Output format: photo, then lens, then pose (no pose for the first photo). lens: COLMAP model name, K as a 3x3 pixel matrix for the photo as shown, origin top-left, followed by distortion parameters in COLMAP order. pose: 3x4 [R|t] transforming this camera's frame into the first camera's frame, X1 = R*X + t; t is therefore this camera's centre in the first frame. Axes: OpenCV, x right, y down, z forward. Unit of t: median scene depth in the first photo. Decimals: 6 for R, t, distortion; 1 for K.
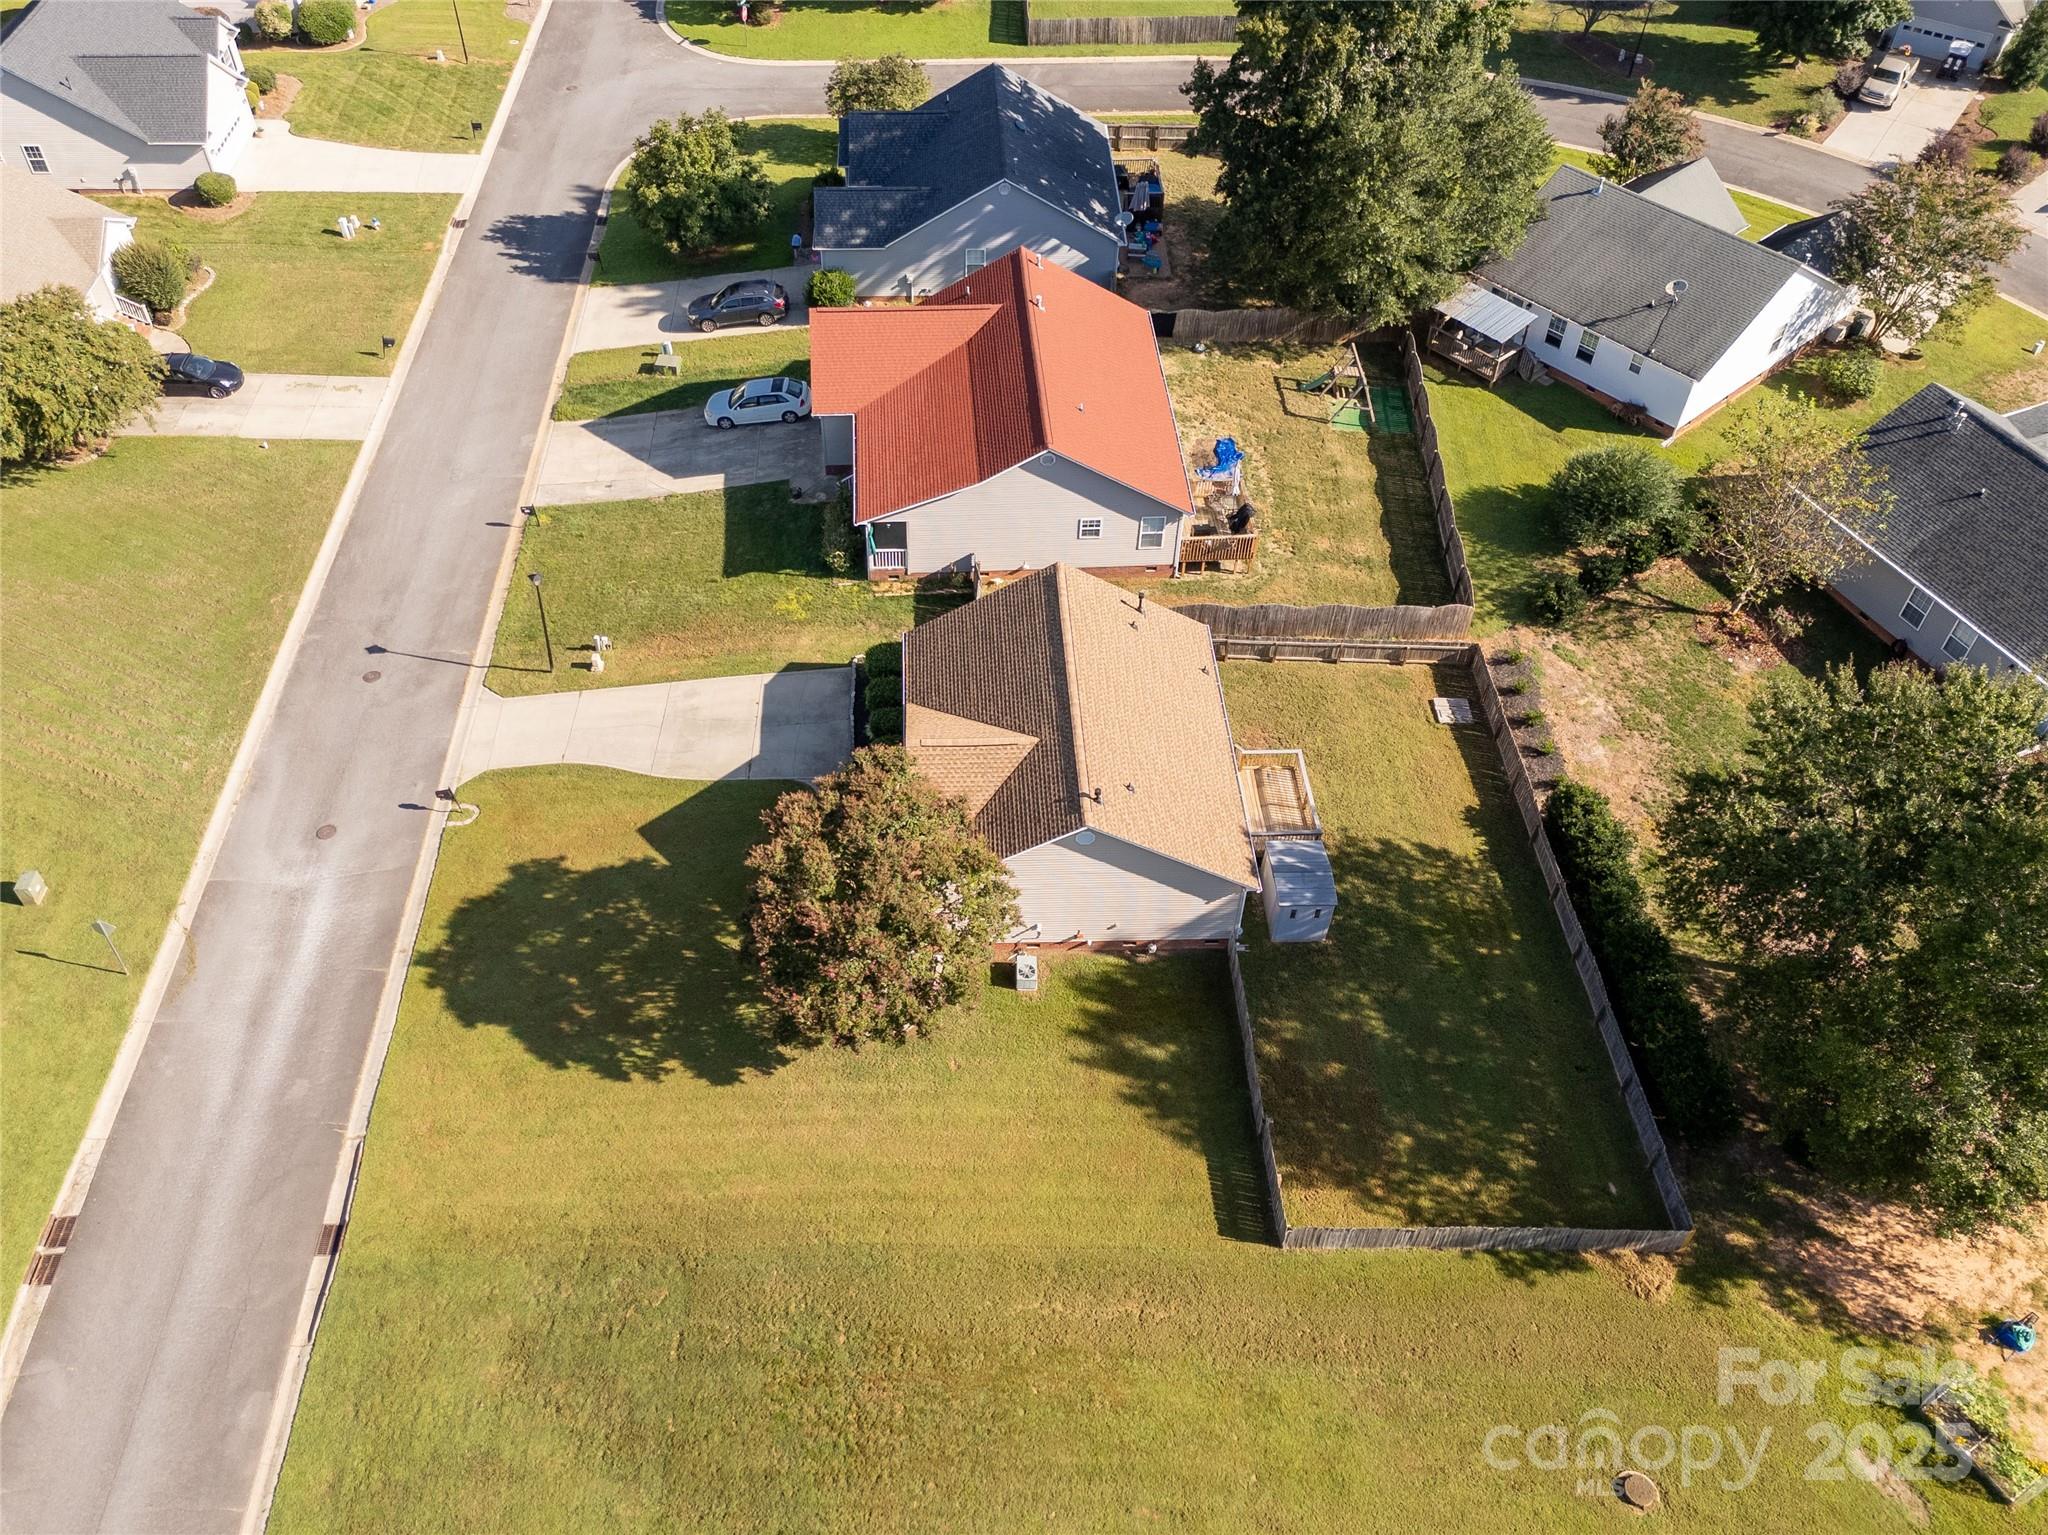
lens RADIAL K [[1631.2, 0, 962.9], [0, 1631.2, 724.2], [0, 0, 1]] dist [0.081746, -0.074096]
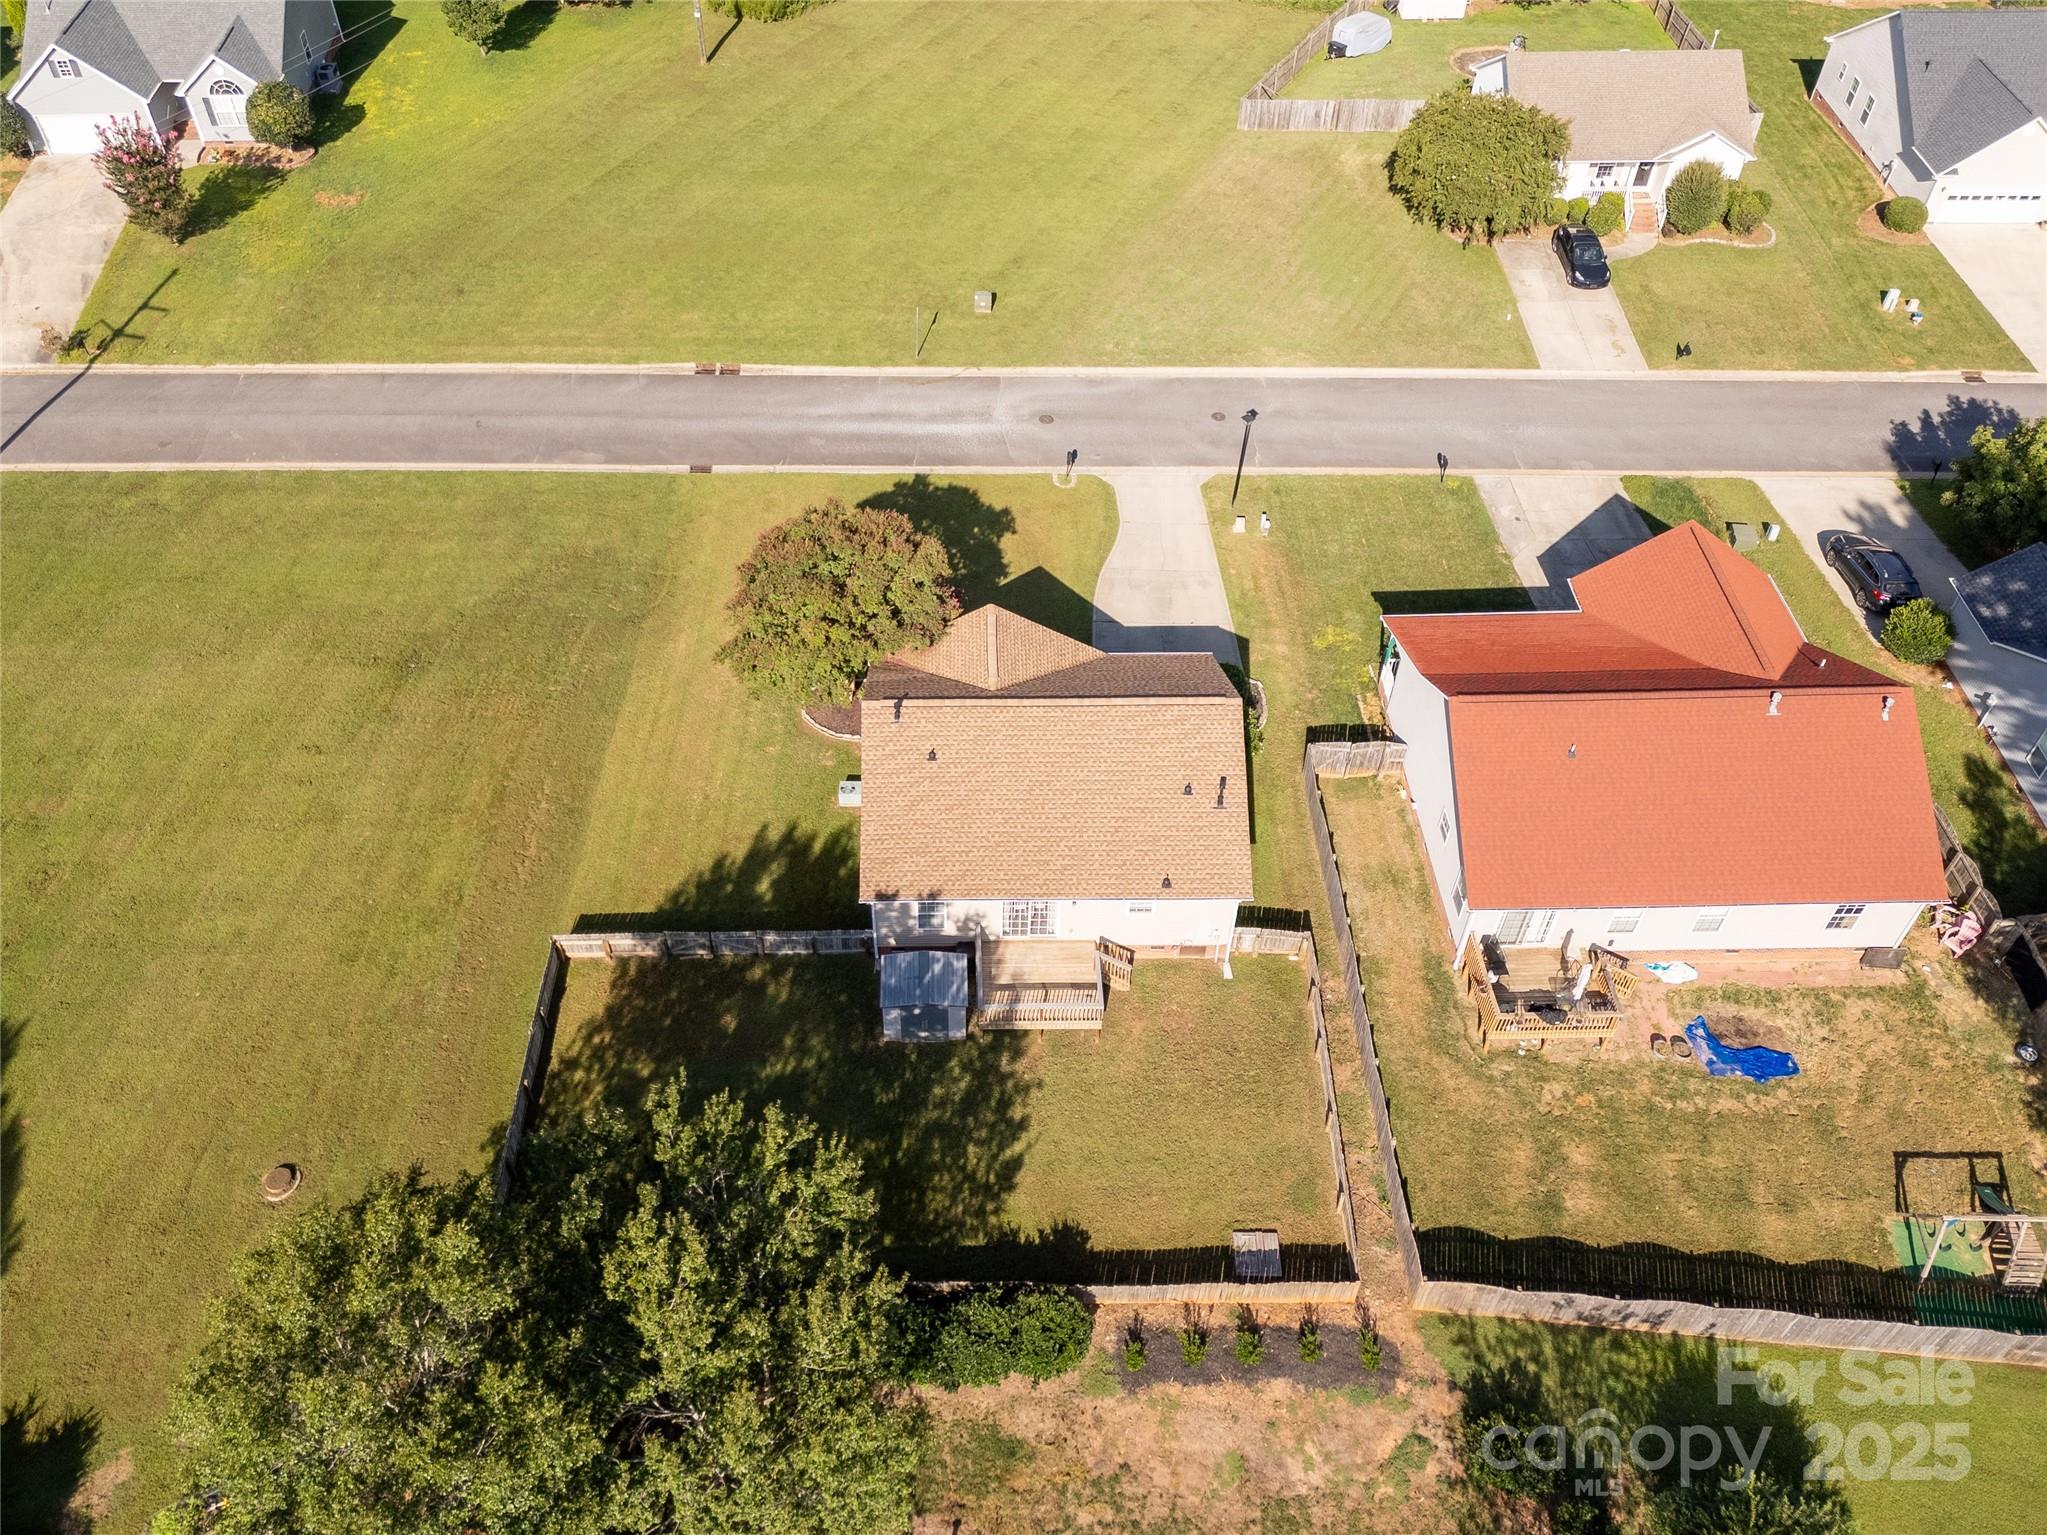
lens RADIAL K [[1609.5, 0, 969.4], [0, 1609.5, 736.2], [0, 0, 1]] dist [0.096834, -0.105473]
pose [[-0.020338, 0.725327, -0.688104, 0.697914], [-0.716251, 0.469612, 0.516186, -0.446212], [0.697546, 0.503354, 0.509966, 0.440871]]
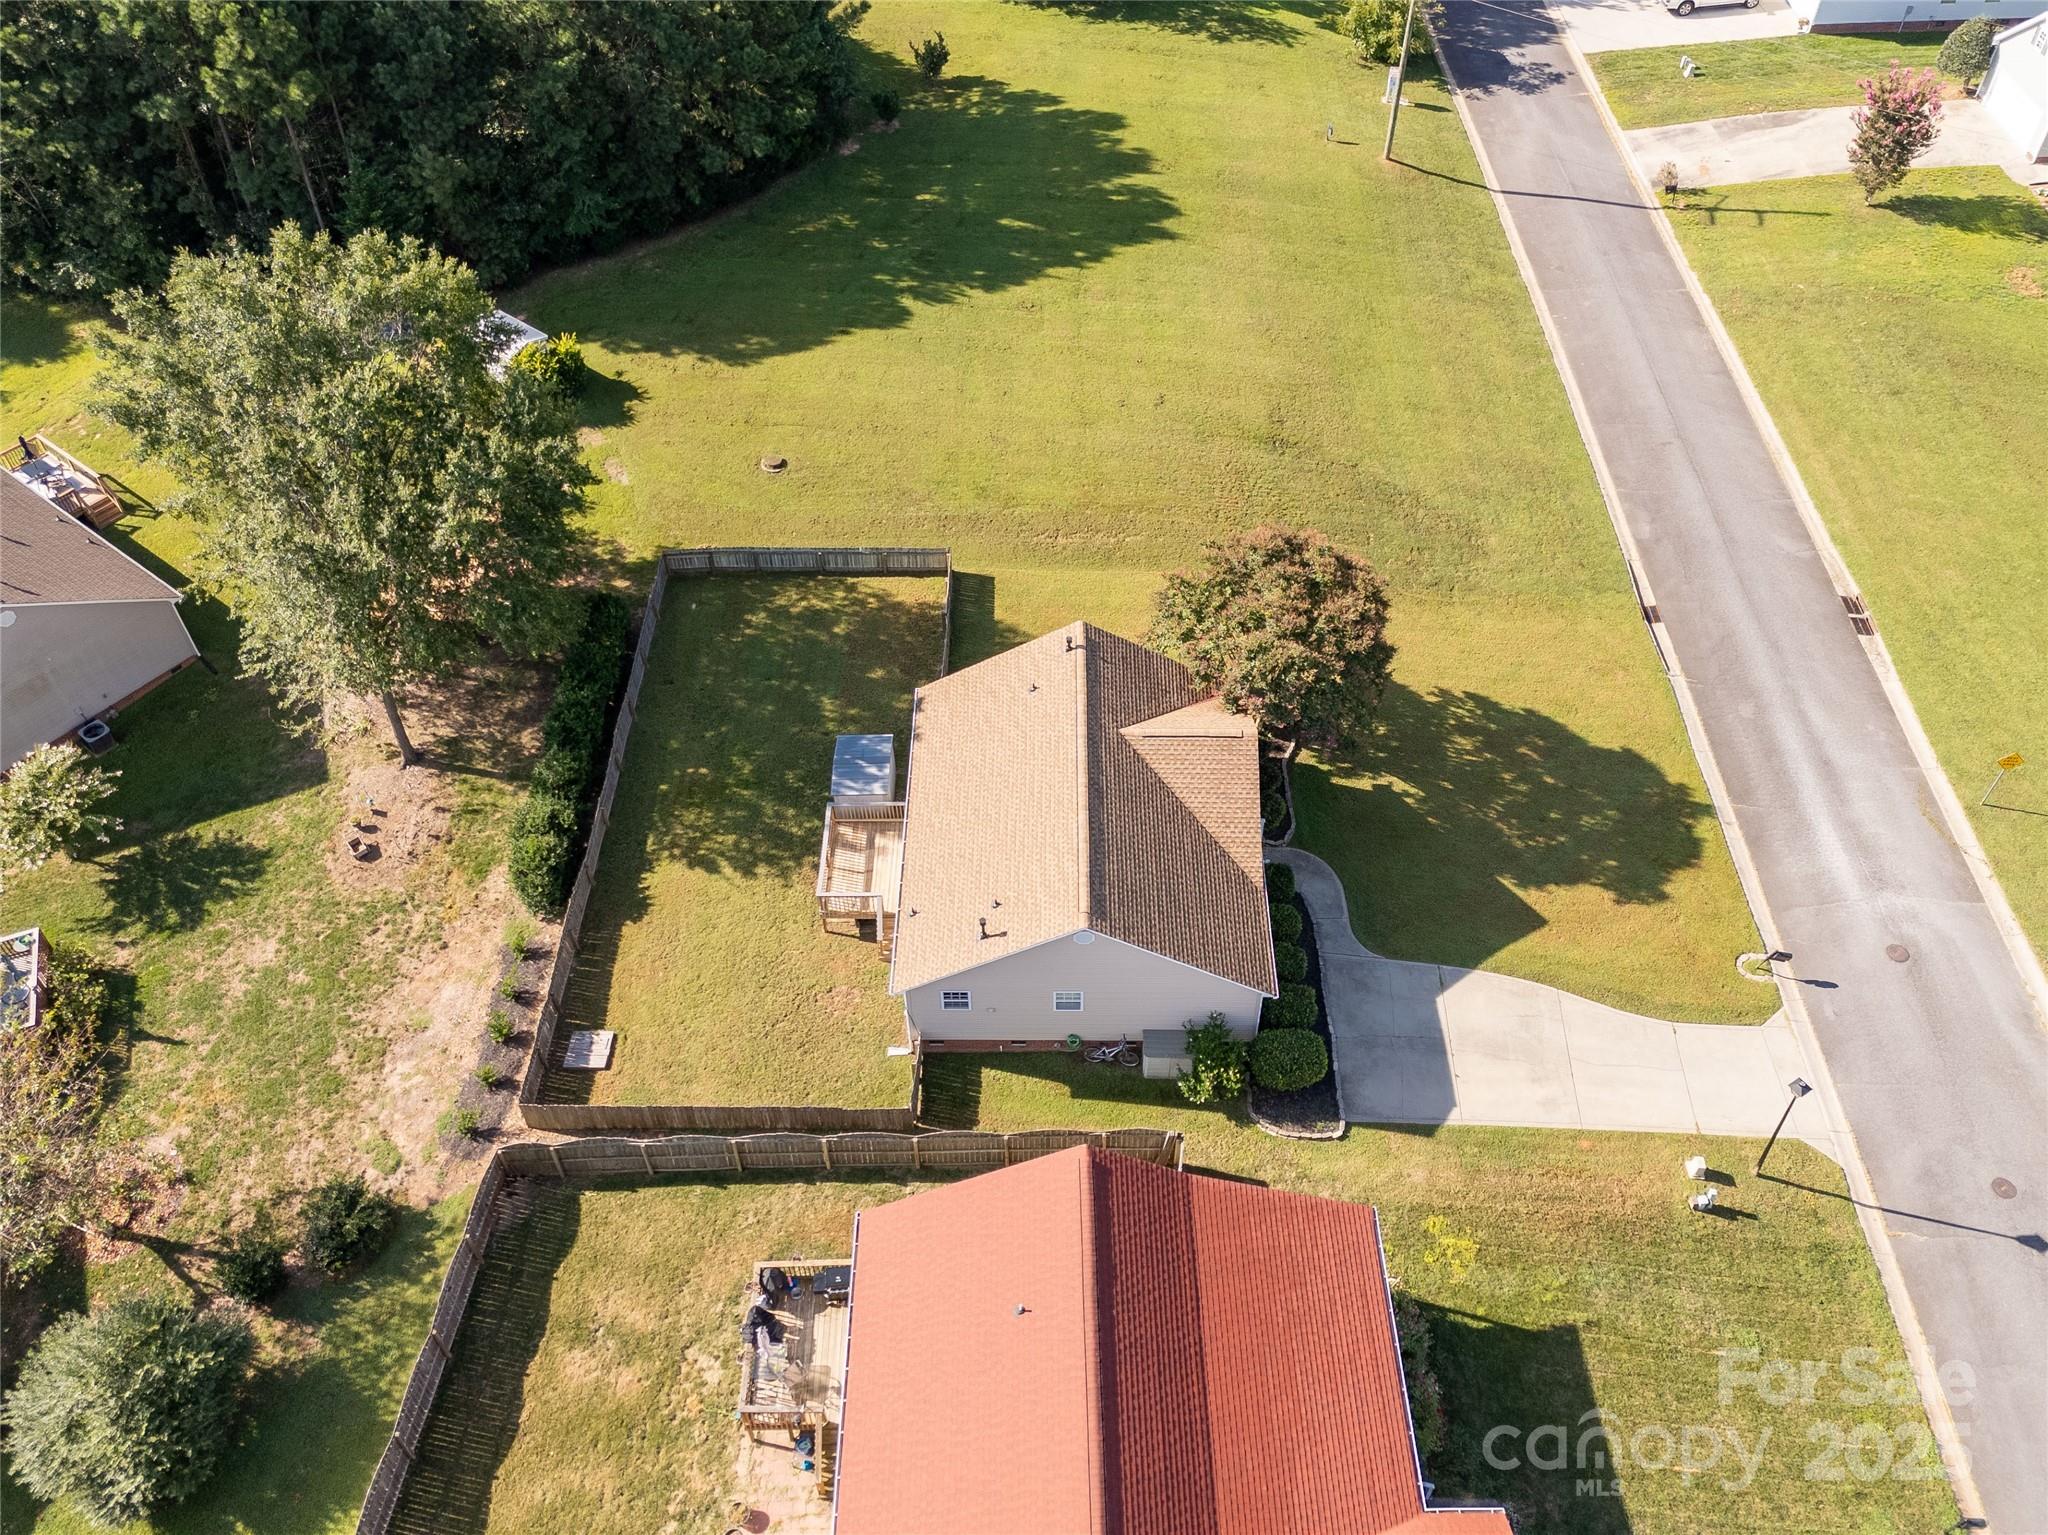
lens RADIAL K [[1649.9, 0, 1031.3], [0, 1649.9, 699.3], [0, 0, 1]] dist [0.079439, -0.078358]
pose [[-0.999111, -0.023069, 0.035287, 0.059669], [0.036143, -0.037792, 0.998632, -0.884108], [-0.021704, 0.999019, 0.038593, 0.857583]]
